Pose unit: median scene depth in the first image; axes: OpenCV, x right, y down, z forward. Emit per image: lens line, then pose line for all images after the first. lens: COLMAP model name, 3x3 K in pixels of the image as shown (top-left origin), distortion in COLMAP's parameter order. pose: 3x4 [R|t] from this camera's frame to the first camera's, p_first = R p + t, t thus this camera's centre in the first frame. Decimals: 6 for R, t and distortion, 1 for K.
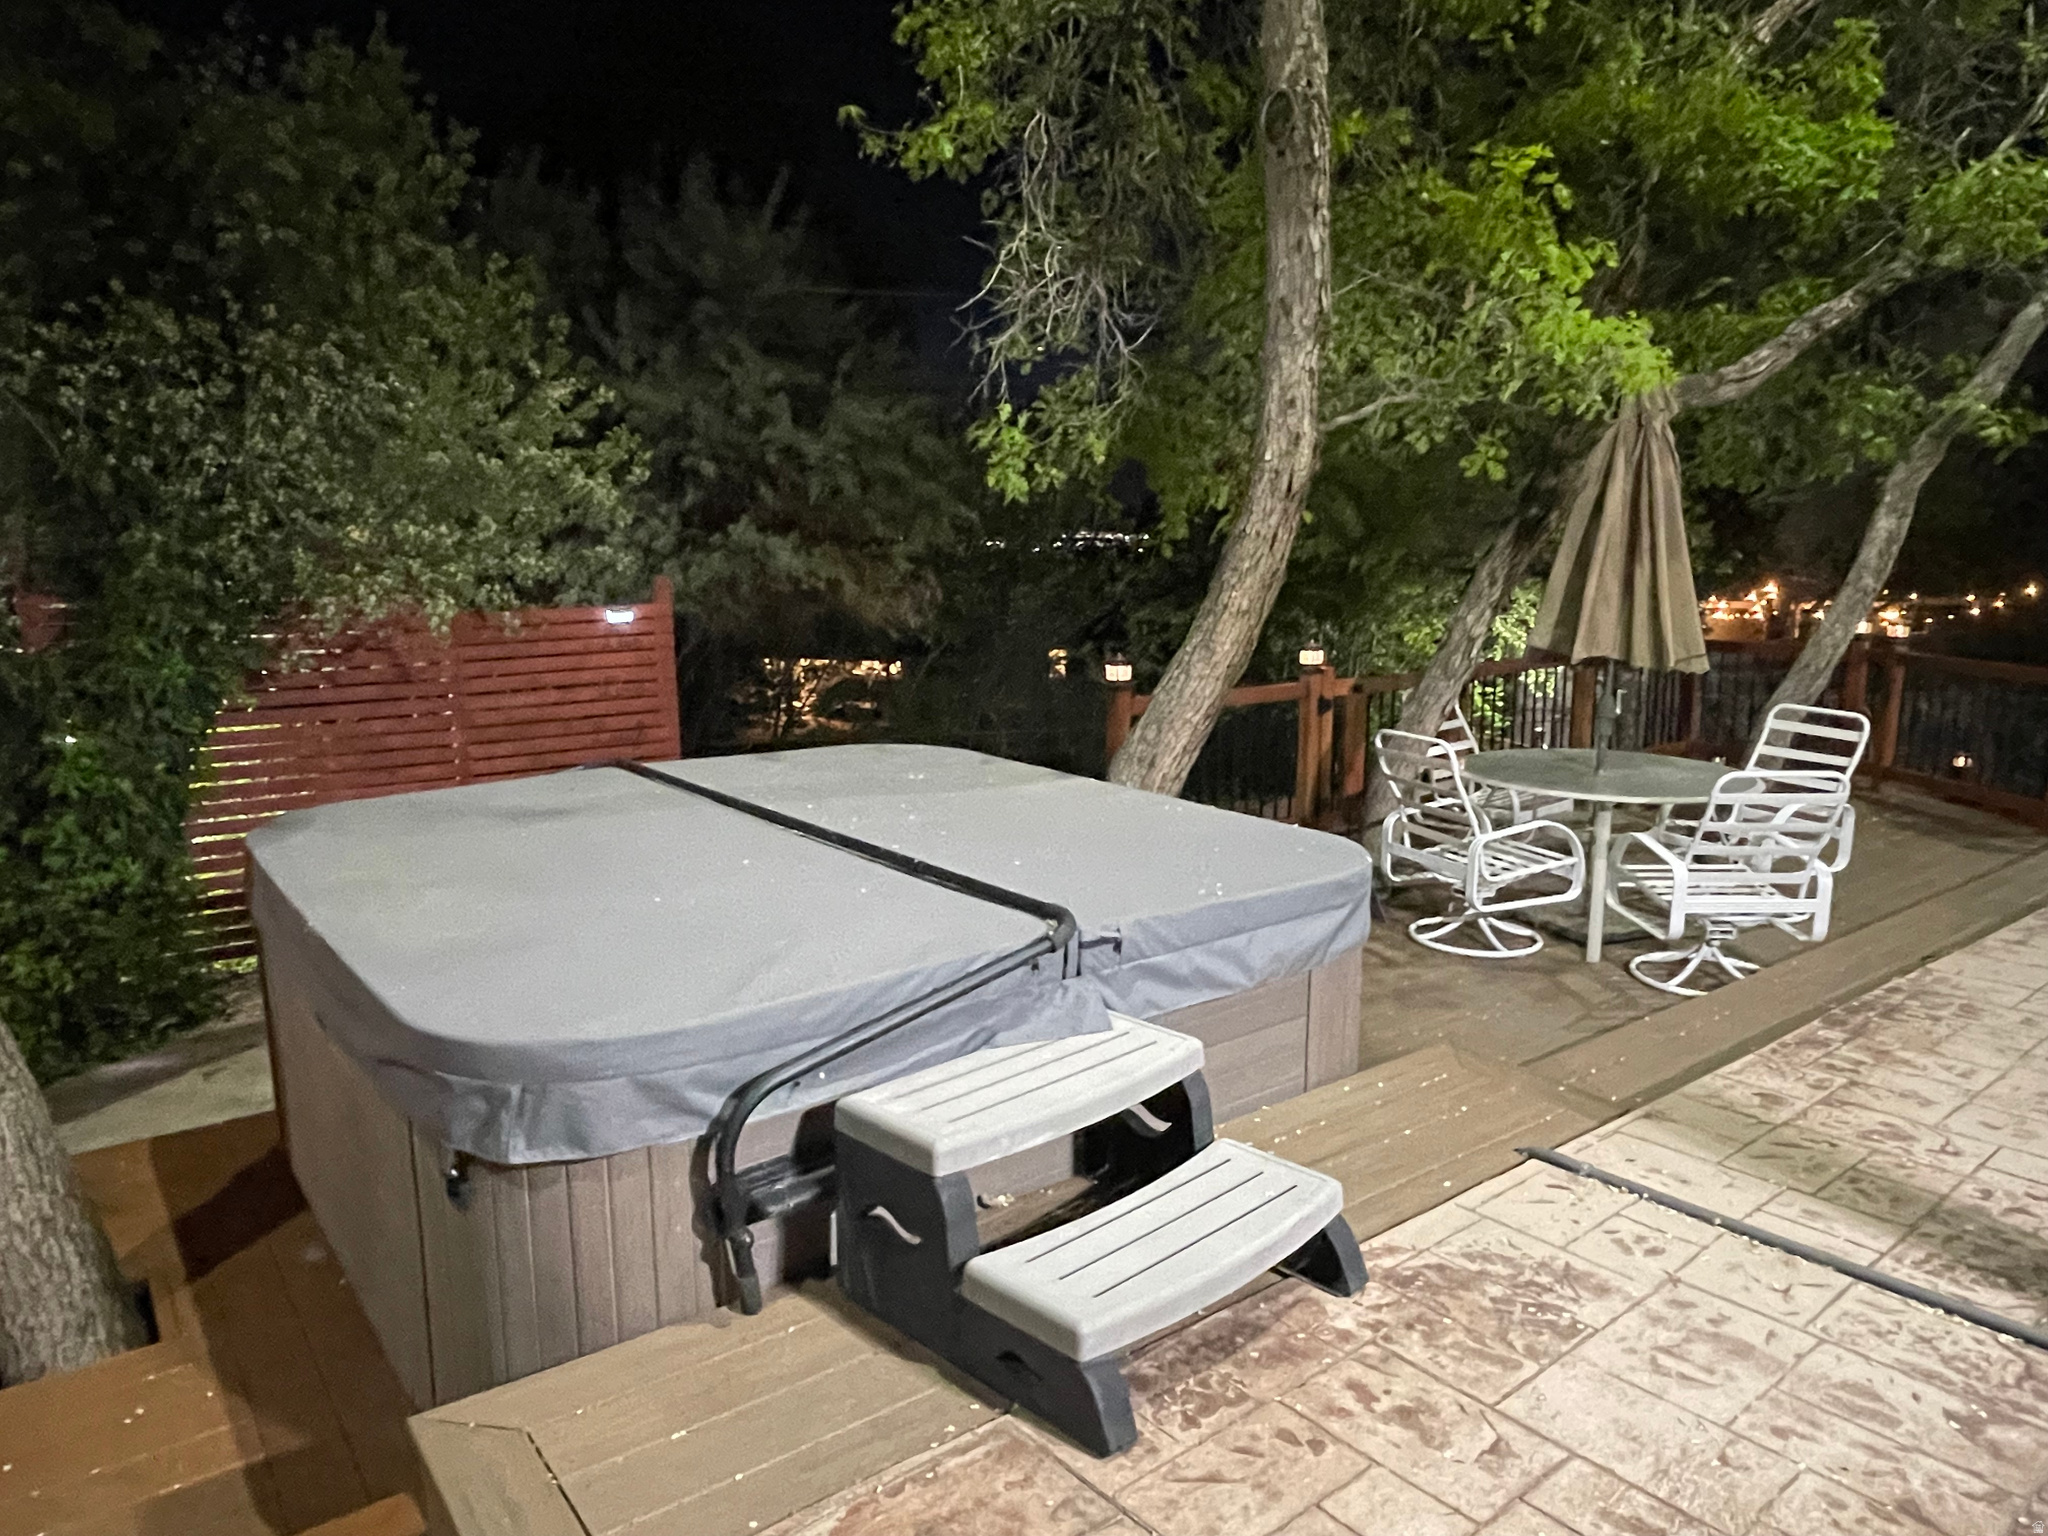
lens RADIAL K [[1375.7, 0, 1026.1], [0, 1375.7, 783.7], [0, 0, 1]] dist [0.001071, -0.015813]
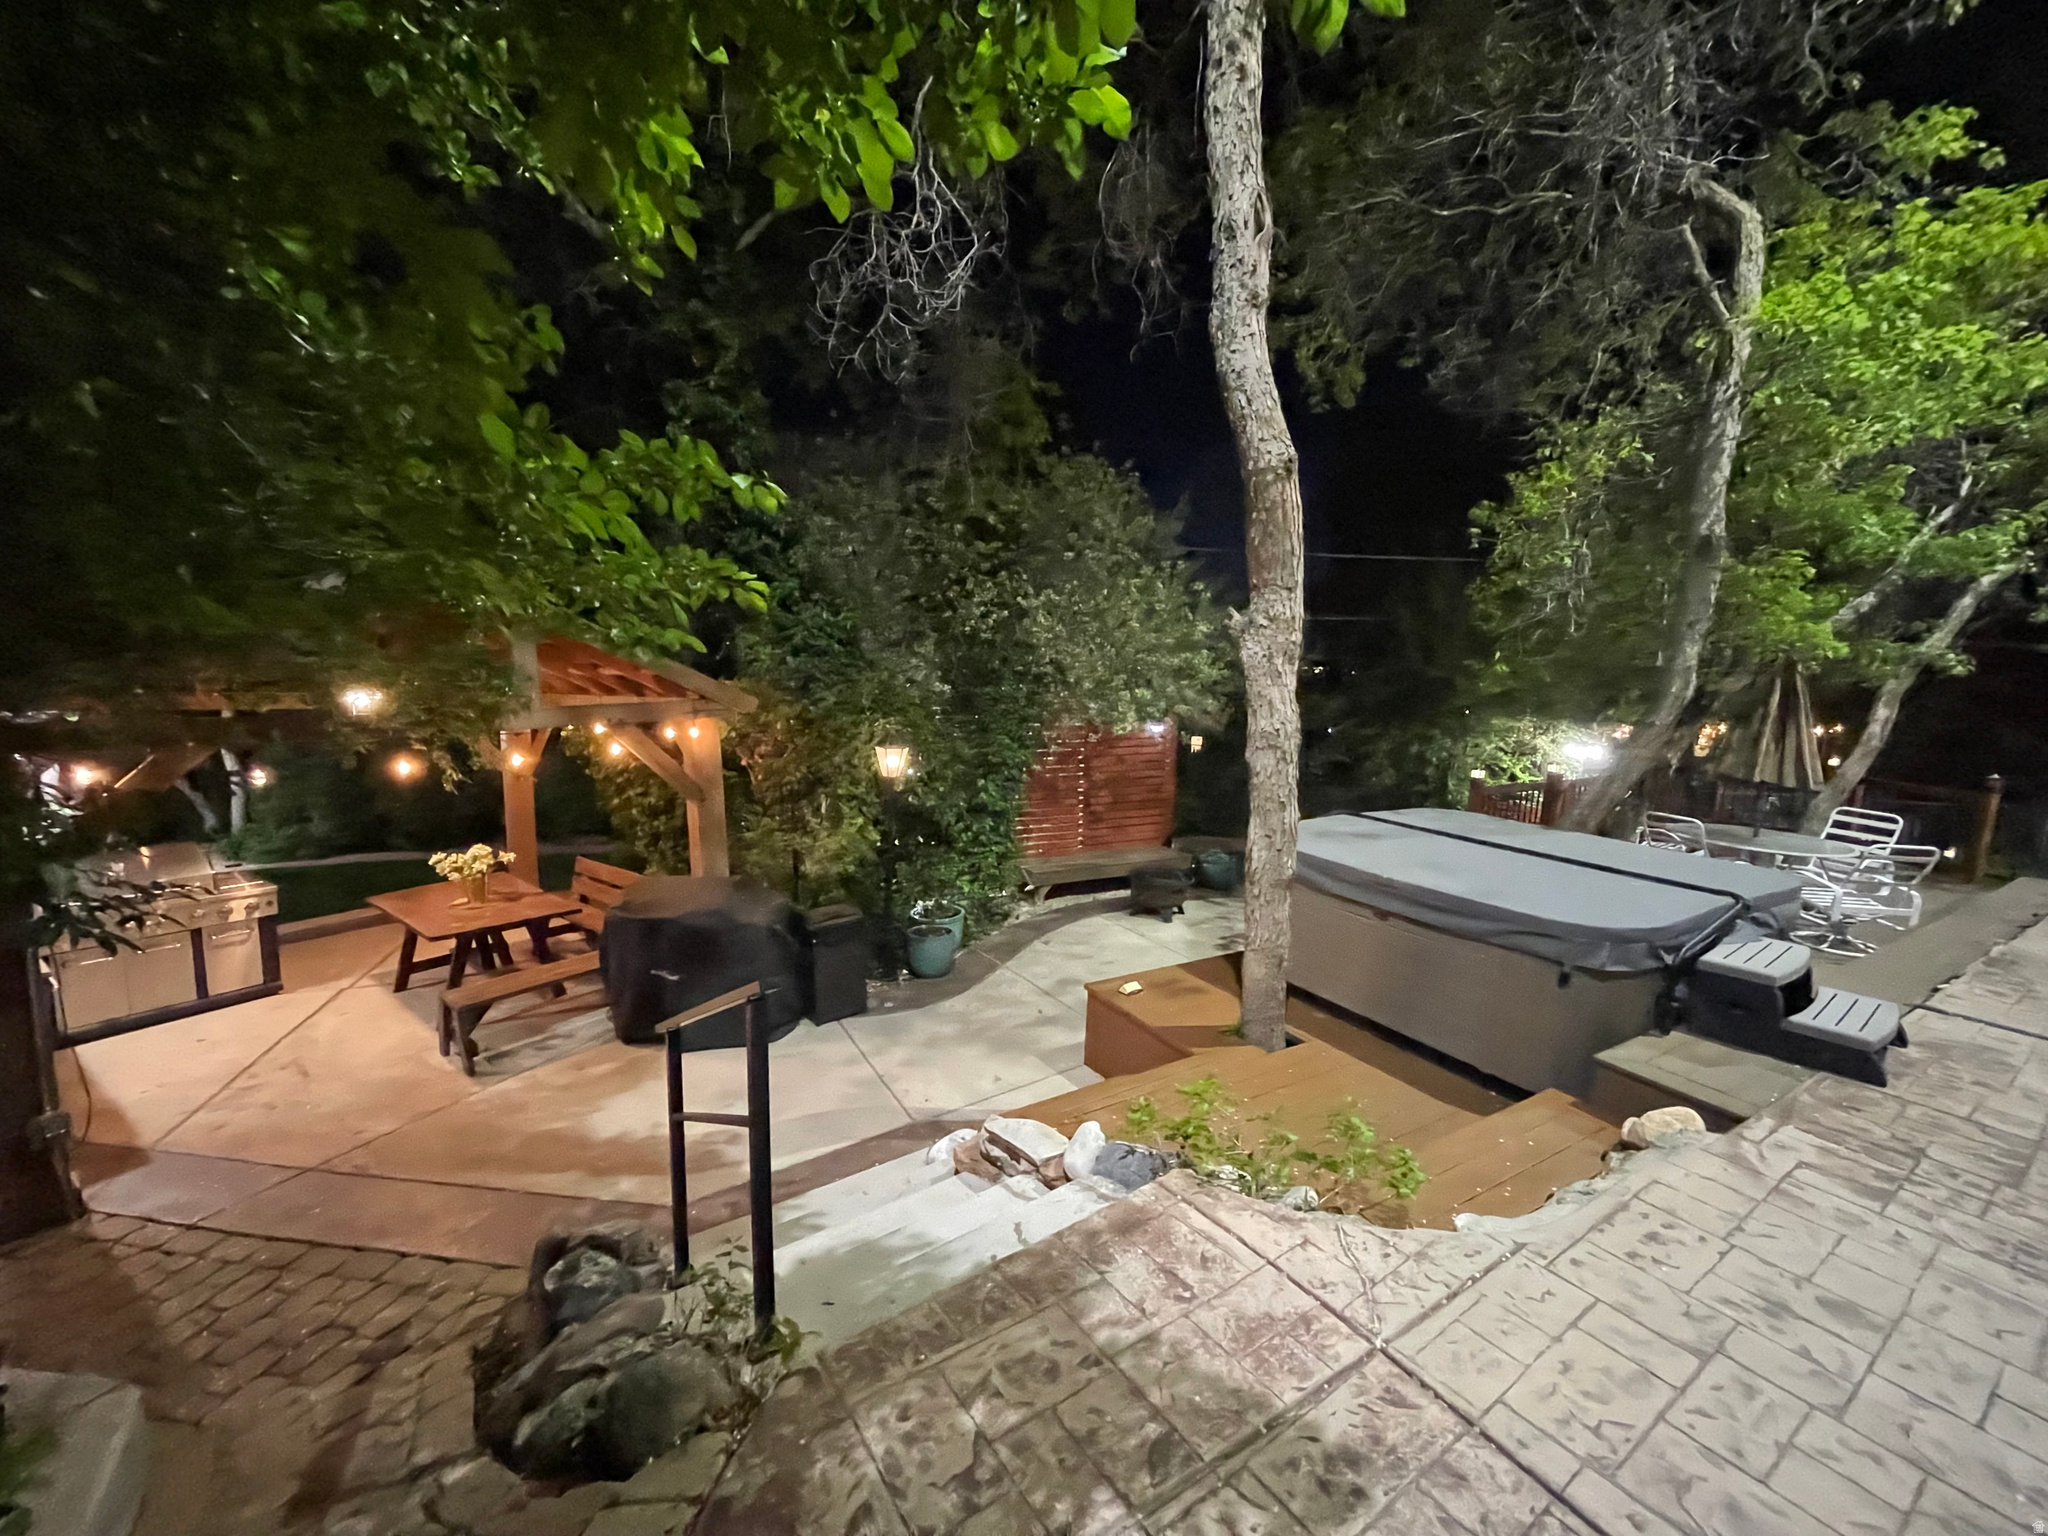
lens RADIAL K [[830.5, 0, 1021.5], [0, 830.5, 776.5], [0, 0, 1]] dist [-0.001053, 0.000079]
pose [[0.993342, 0.047805, -0.104819, -0.481002], [-0.051569, 0.998107, -0.033503, -0.001725], [0.103019, 0.038685, 0.993927, -0.285852]]
